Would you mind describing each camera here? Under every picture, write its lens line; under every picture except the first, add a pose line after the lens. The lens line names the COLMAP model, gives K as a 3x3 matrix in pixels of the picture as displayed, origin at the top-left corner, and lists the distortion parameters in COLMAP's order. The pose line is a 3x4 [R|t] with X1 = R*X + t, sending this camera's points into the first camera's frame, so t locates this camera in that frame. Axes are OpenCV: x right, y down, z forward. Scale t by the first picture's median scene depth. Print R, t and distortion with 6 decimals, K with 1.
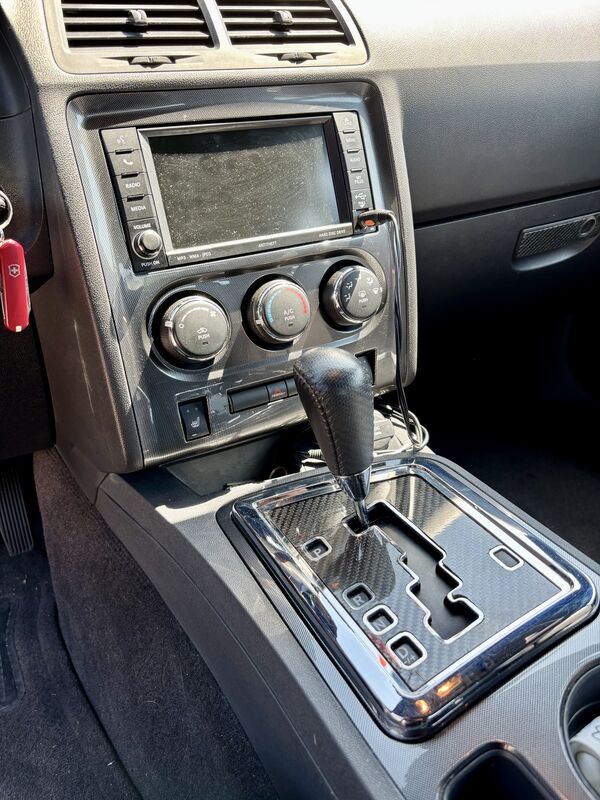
lens RADIAL K [[602.0, 0, 300.0], [0, 602.0, 400.0], [0, 0, 1]] dist [-0.002448, -0.001566]
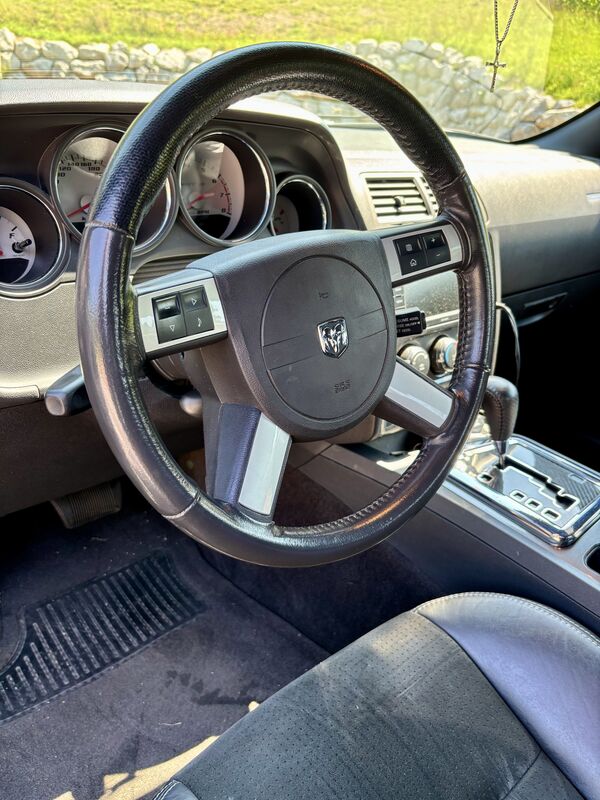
lens RADIAL K [[602.0, 0, 300.0], [0, 602.0, 400.0], [0, 0, 1]] dist [-0.002448, -0.001566]
pose [[0.970958, 0.017535, 0.238607, -0.936533], [-0.015465, 0.999825, -0.010545, 0.018285], [-0.238750, 0.006549, 0.971059, -0.703498]]
